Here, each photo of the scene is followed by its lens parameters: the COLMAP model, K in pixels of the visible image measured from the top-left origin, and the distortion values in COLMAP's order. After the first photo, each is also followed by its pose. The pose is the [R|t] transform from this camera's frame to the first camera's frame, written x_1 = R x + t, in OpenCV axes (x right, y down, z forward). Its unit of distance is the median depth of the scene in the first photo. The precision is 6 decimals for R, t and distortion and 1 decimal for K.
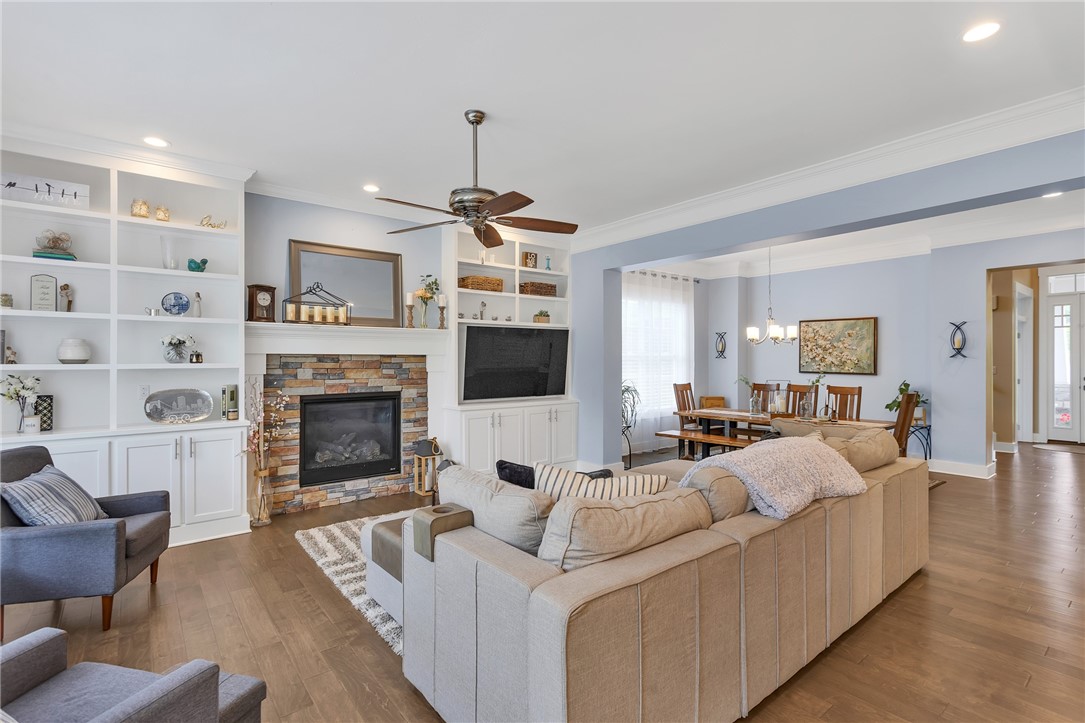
lens RADIAL K [[512.0, 0, 535.9], [0, 512.0, 359.5], [0, 0, 1]] dist [-0.003475, 0.002243]
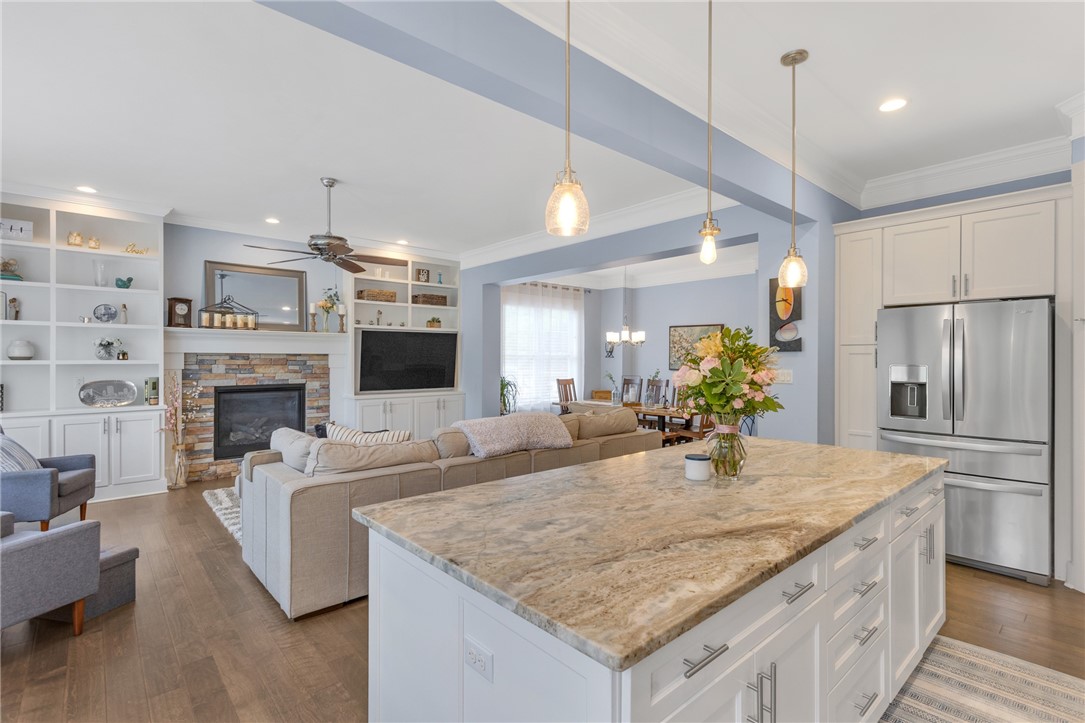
lens RADIAL K [[512.0, 0, 544.7], [0, 512.0, 361.1], [0, 0, 1]] dist [-0.003475, 0.002243]
pose [[0.998188, 0.003872, 0.060040, 0.254935], [-0.004279, 0.999969, 0.006664, -0.002500], [-0.060013, -0.006908, 0.998174, -0.275949]]
